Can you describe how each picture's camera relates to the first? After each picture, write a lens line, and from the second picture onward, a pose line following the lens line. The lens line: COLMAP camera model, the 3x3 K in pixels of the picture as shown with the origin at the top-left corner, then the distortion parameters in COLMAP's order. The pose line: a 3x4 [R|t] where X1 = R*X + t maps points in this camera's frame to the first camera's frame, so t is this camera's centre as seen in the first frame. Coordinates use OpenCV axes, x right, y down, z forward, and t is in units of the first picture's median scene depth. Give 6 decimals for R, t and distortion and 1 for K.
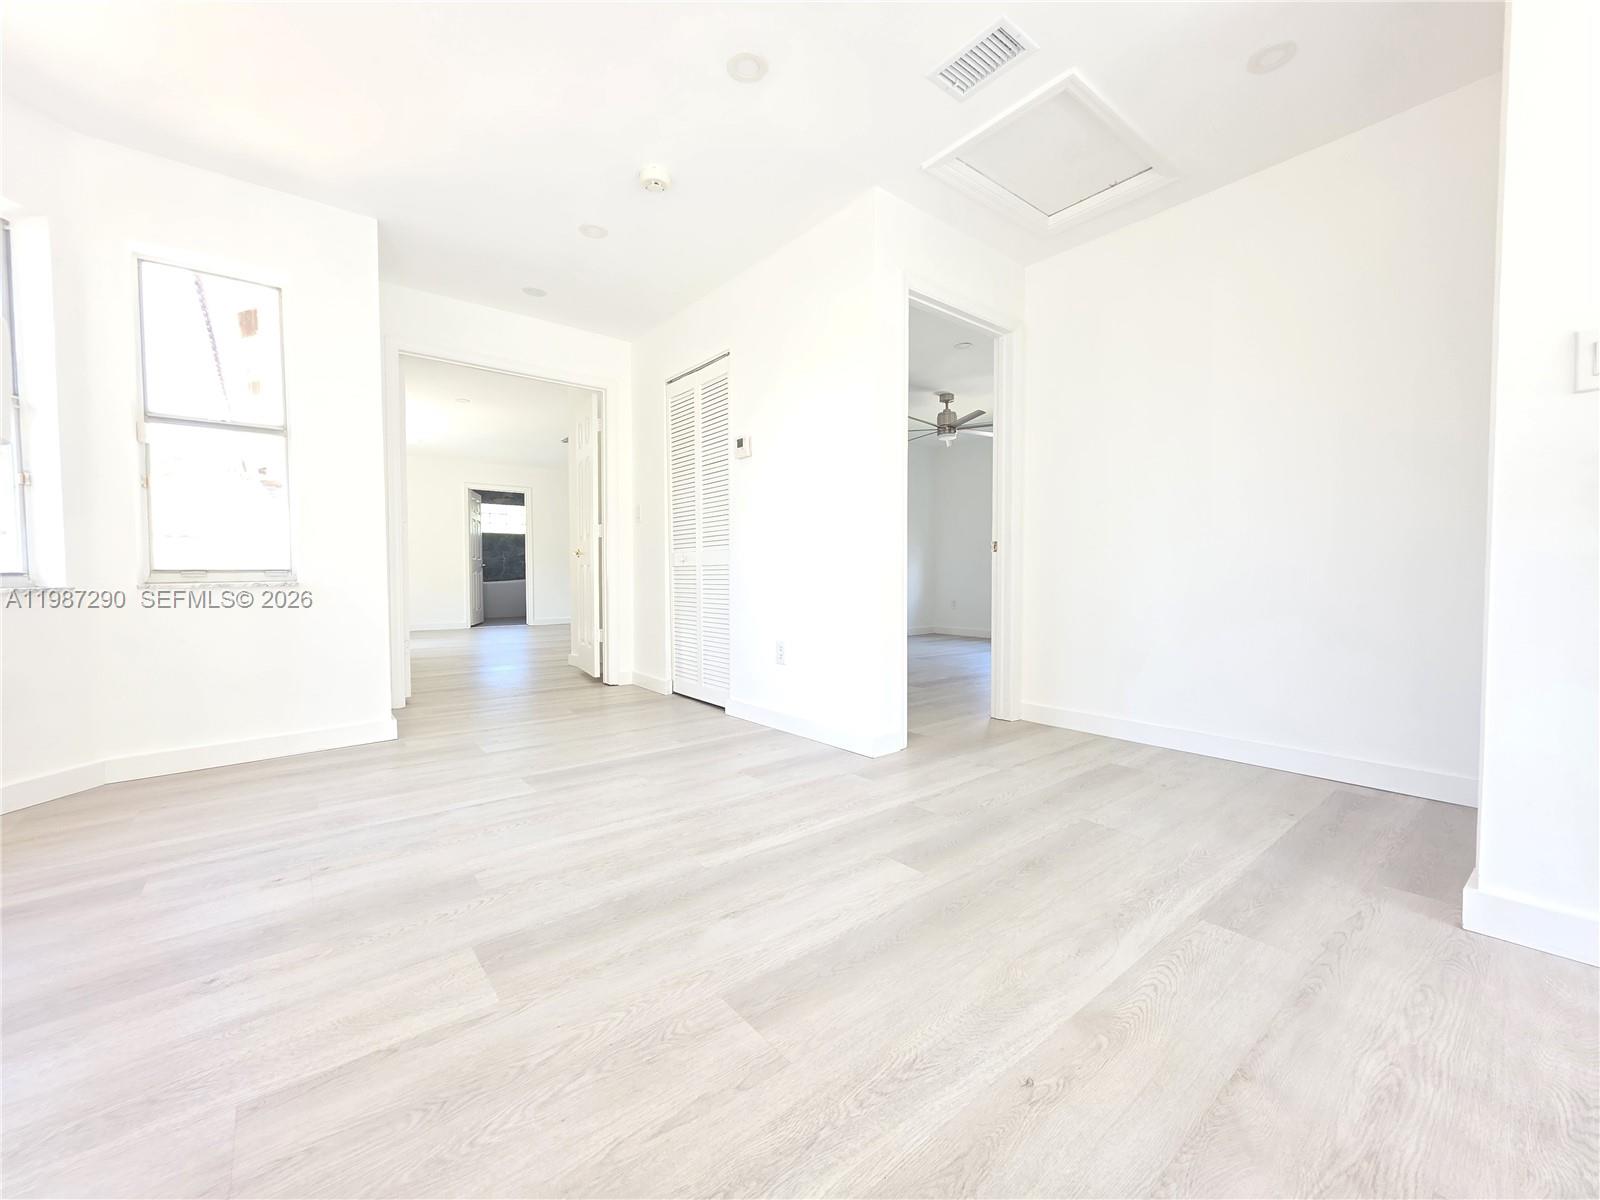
lens RADIAL K [[643.6, 0, 800.6], [0, 643.6, 598.0], [0, 0, 1]] dist [0.000779, 0.000050]
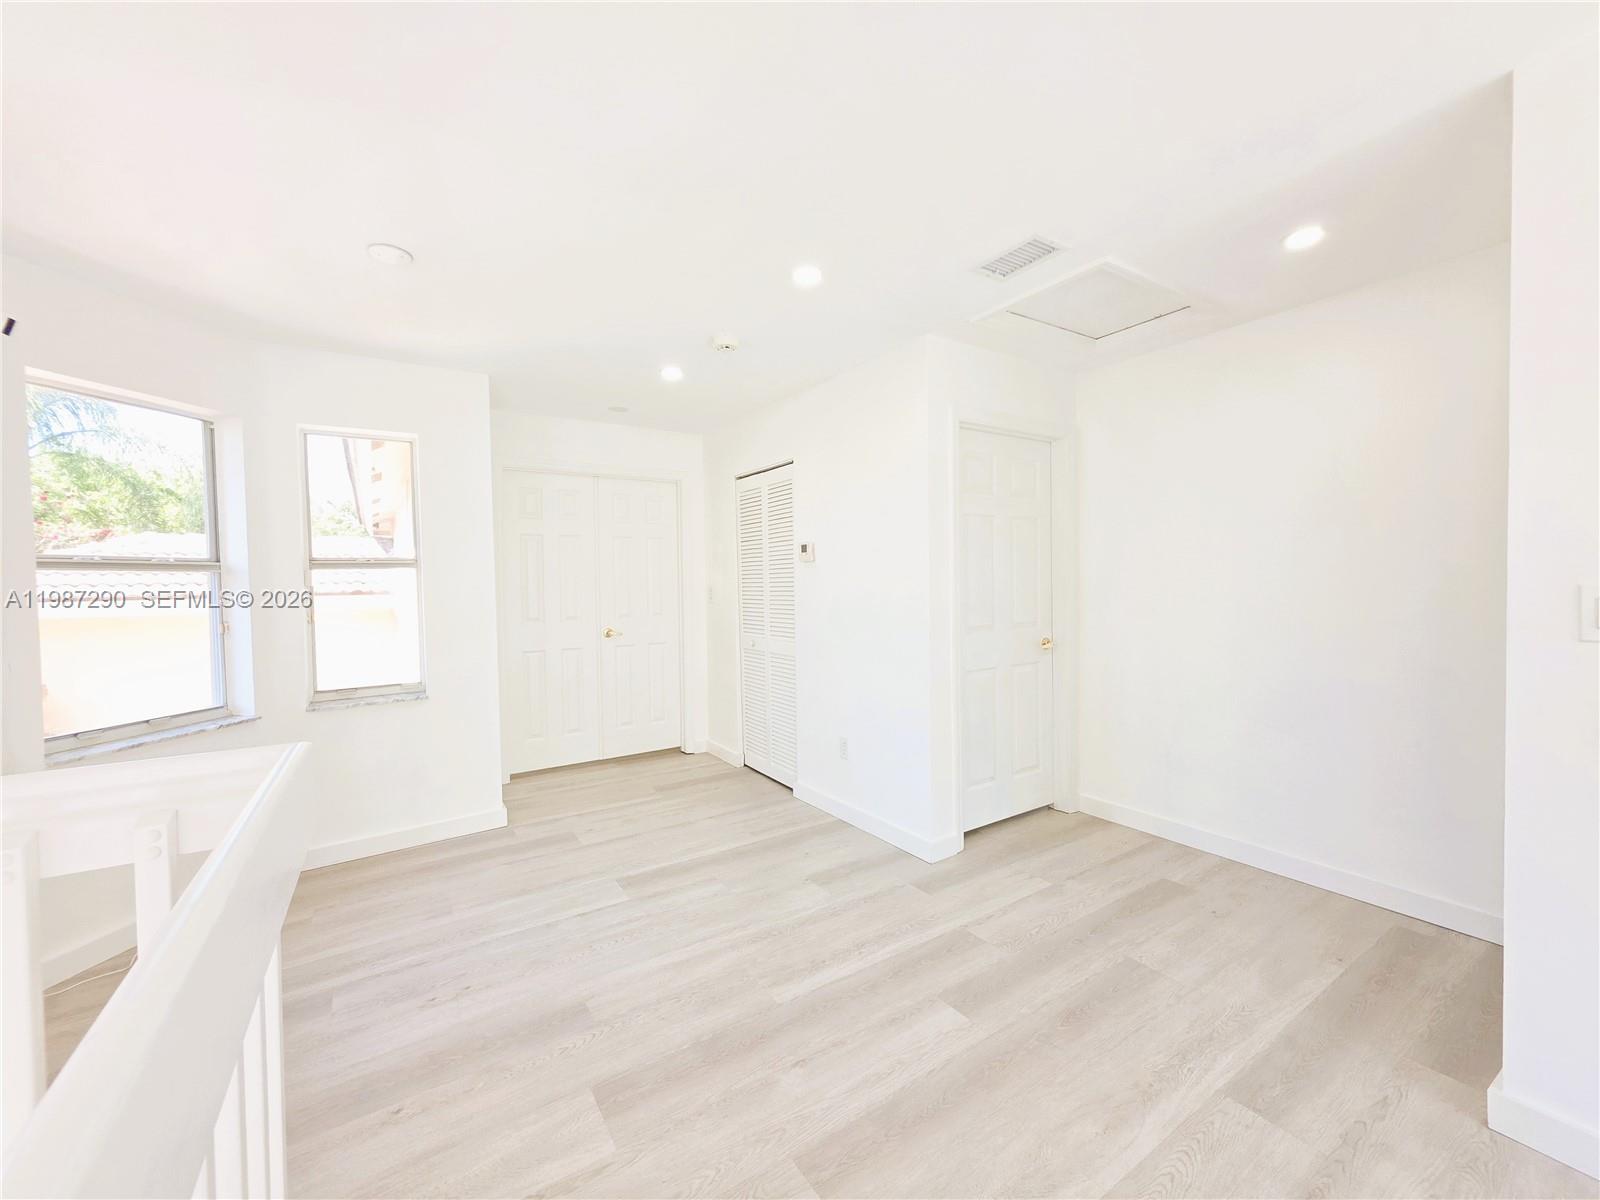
lens RADIAL K [[643.6, 0, 799.7], [0, 643.6, 601.0], [0, 0, 1]] dist [0.000779, 0.000050]
pose [[0.994531, -0.011913, -0.103758, 0.017785], [0.010917, 0.999889, -0.010158, -0.266301], [0.103867, 0.008970, 0.994551, -0.135330]]
